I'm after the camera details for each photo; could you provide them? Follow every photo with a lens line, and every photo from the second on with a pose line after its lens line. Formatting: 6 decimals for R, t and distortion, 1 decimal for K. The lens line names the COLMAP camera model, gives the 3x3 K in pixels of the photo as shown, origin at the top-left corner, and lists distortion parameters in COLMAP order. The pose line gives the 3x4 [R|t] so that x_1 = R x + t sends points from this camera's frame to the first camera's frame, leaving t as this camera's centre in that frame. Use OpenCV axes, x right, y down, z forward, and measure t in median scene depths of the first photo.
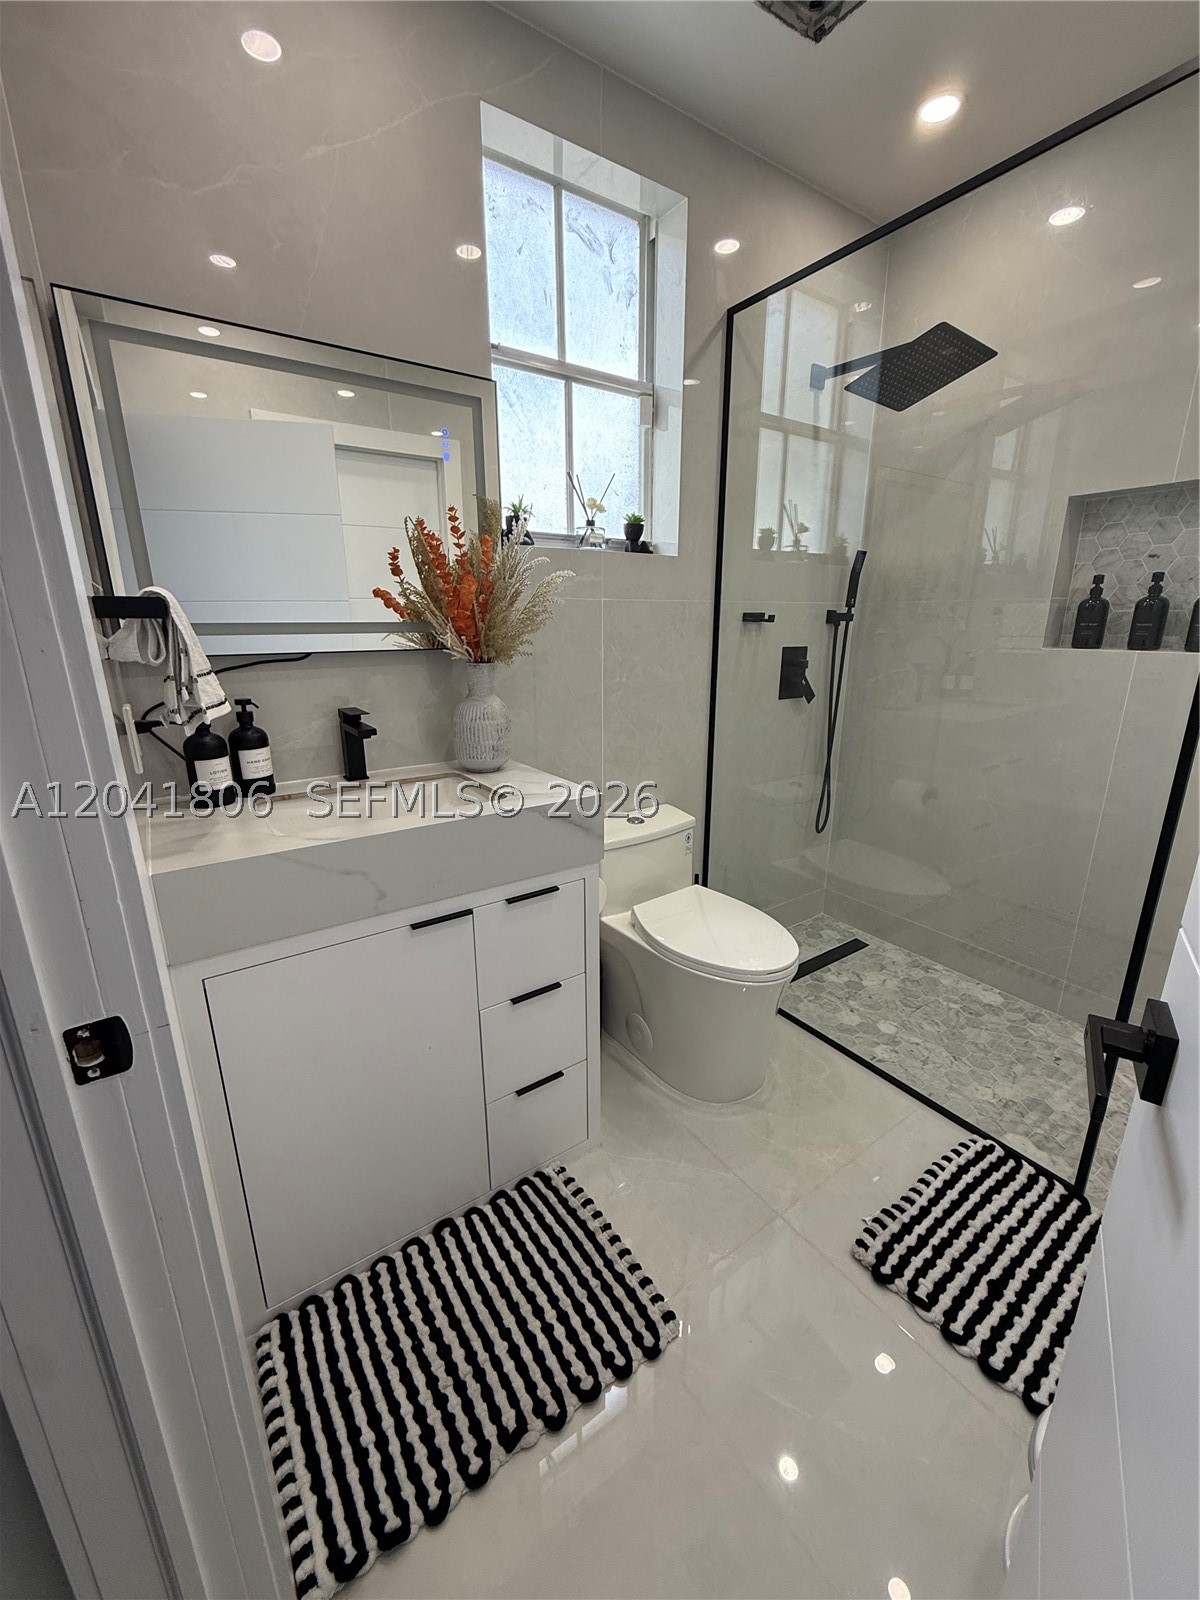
lens RADIAL K [[636.6, 0, 596.5], [0, 636.6, 798.0], [0, 0, 1]] dist [-0.000659, -0.000358]
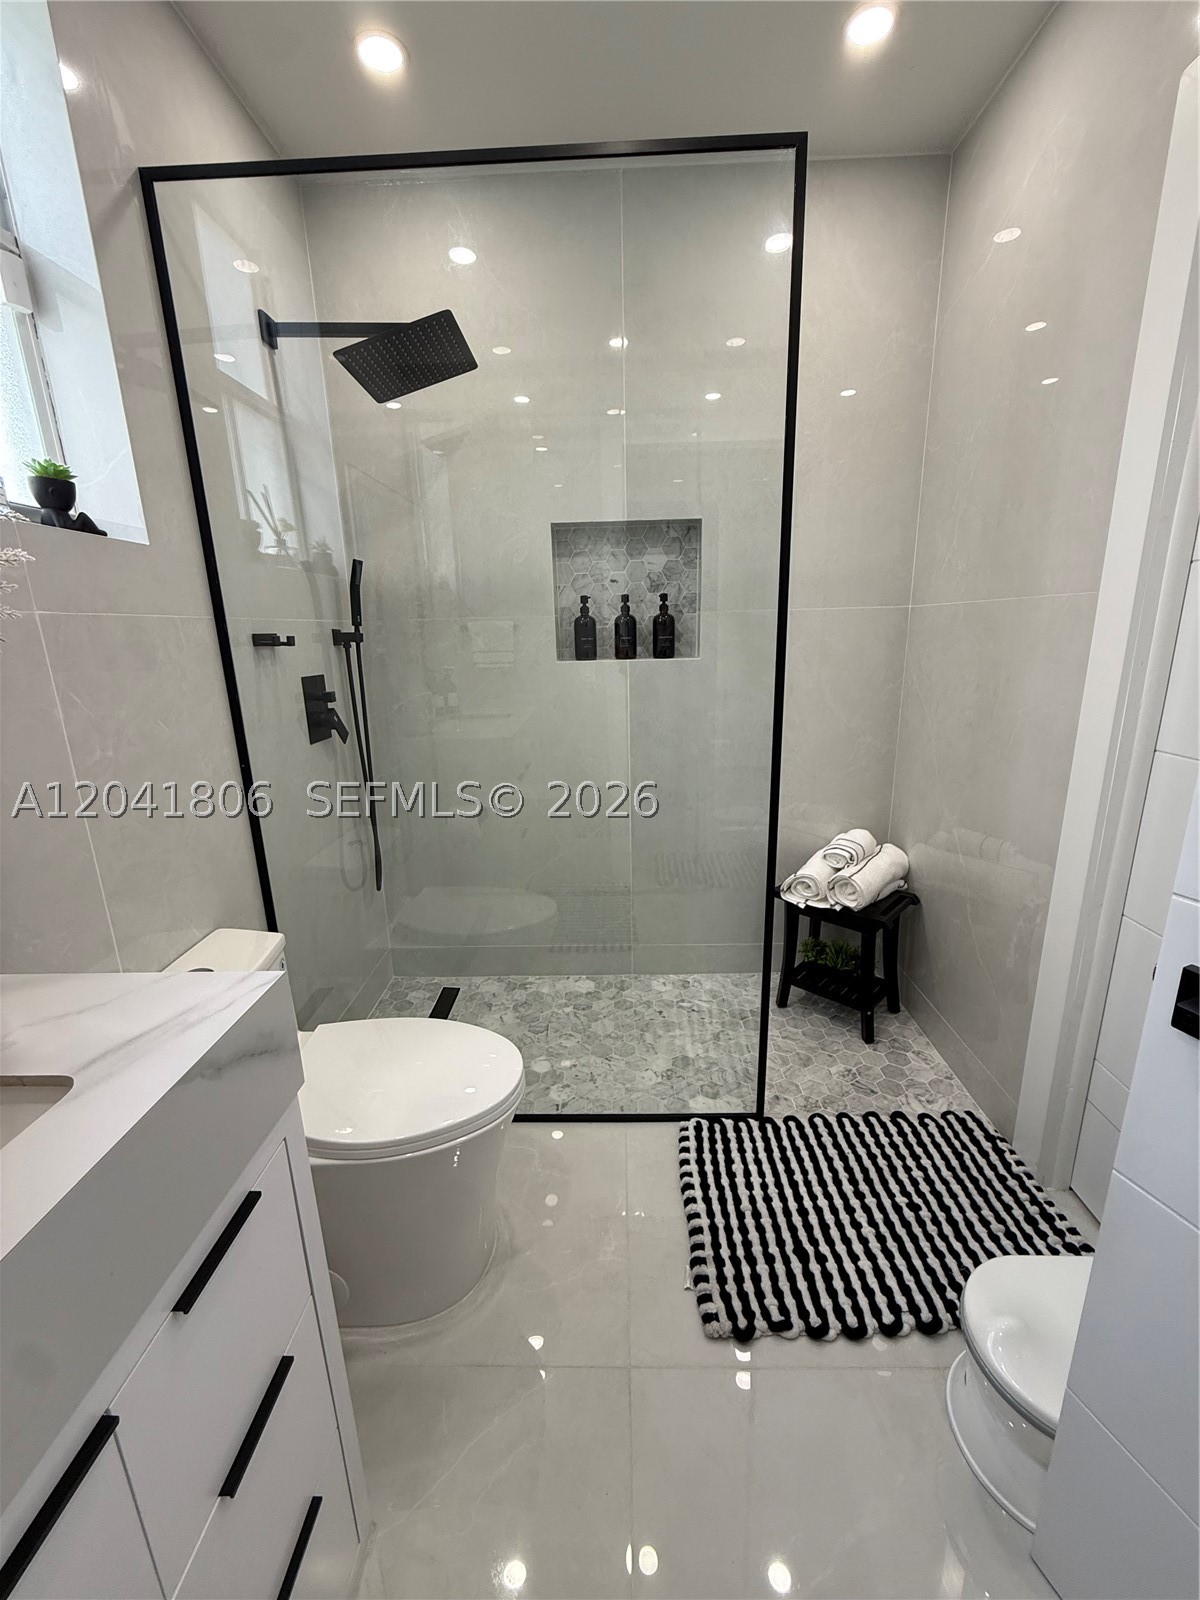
lens RADIAL K [[636.6, 0, 596.5], [0, 636.6, 798.0], [0, 0, 1]] dist [-0.000659, -0.000358]
pose [[0.587129, -0.216757, 0.779933, -0.154379], [0.241323, 0.966542, 0.086953, -0.090990], [-0.772685, 0.137163, 0.619793, 0.314585]]
